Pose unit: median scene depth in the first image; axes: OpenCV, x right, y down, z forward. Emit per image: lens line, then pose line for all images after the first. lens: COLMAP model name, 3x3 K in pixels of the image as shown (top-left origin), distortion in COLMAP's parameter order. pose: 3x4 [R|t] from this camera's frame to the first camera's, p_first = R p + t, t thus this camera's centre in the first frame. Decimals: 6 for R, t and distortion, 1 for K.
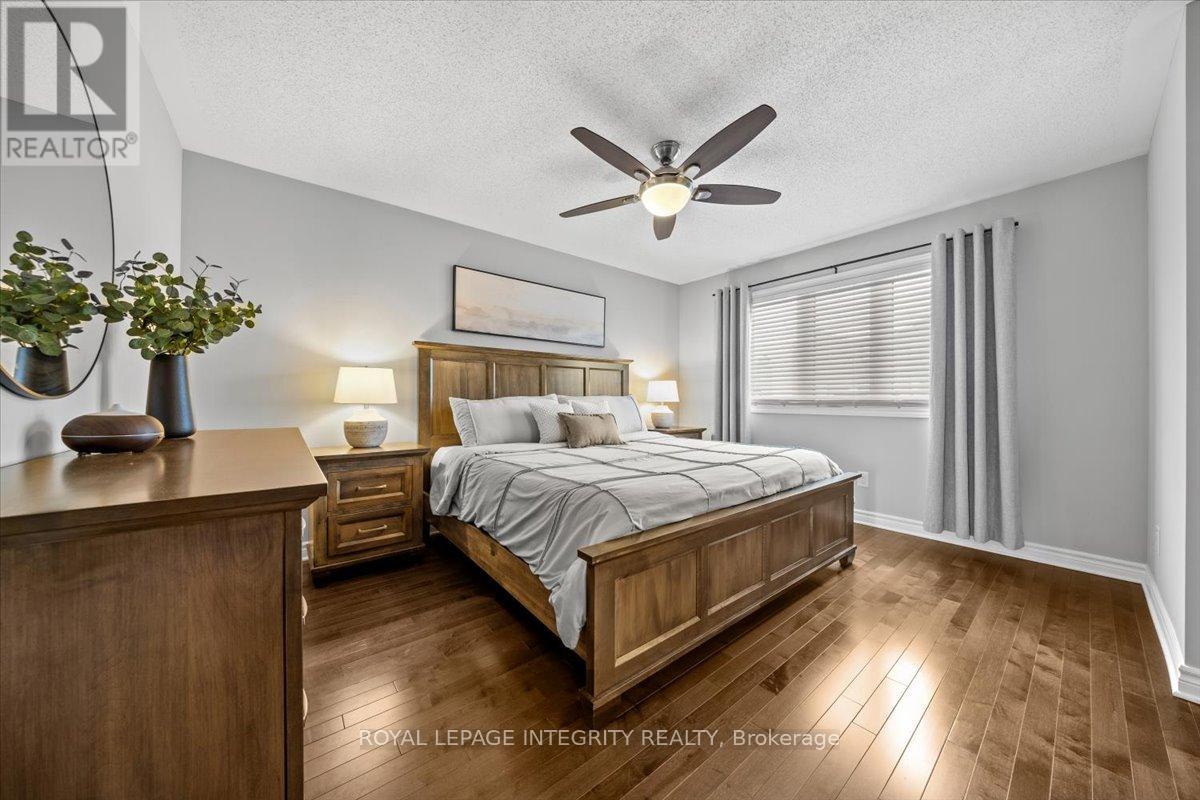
lens RADIAL K [[467.2, 0, 595.8], [0, 467.2, 391.4], [0, 0, 1]] dist [-0.001428, -0.000147]
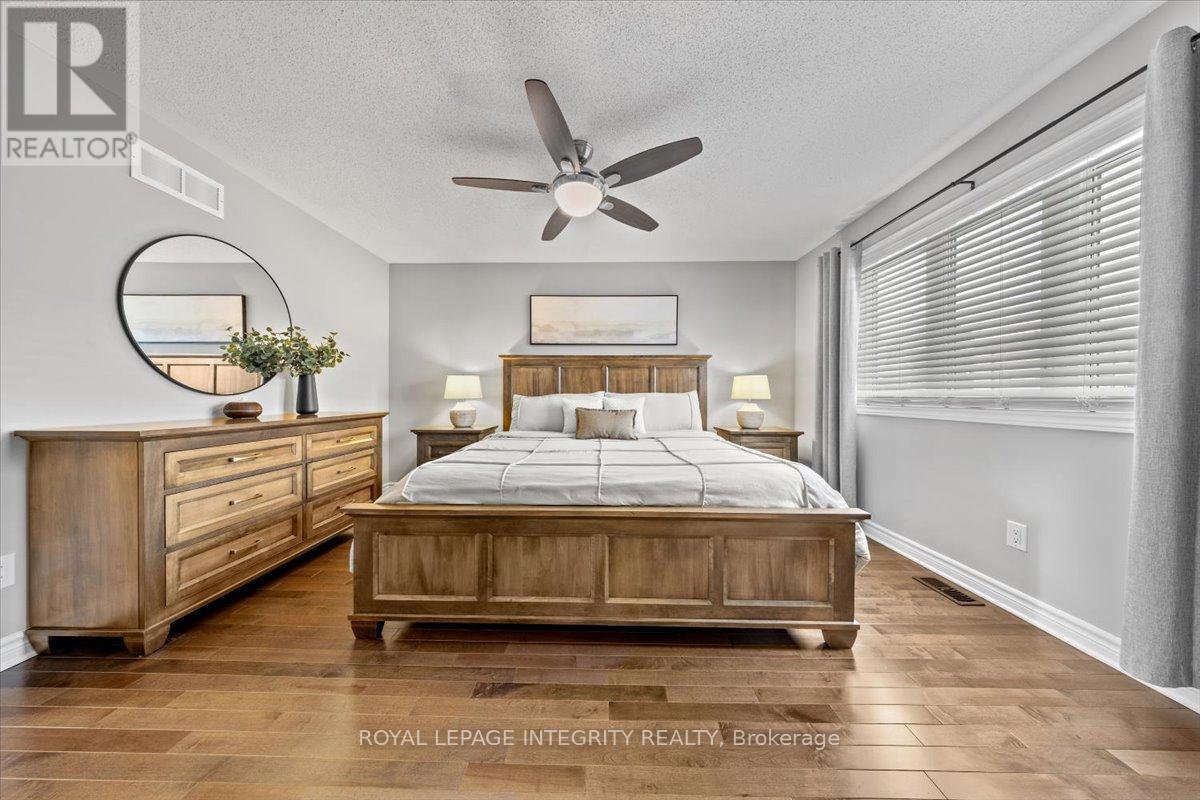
lens RADIAL K [[397.4, 0, 597.2], [0, 397.4, 395.1], [0, 0, 1]] dist [-0.004232, -0.000064]
pose [[0.697086, -0.003035, -0.716981, 0.645139], [0.011832, 0.999904, 0.007270, 0.008086], [0.716890, -0.013551, 0.697055, 0.342950]]
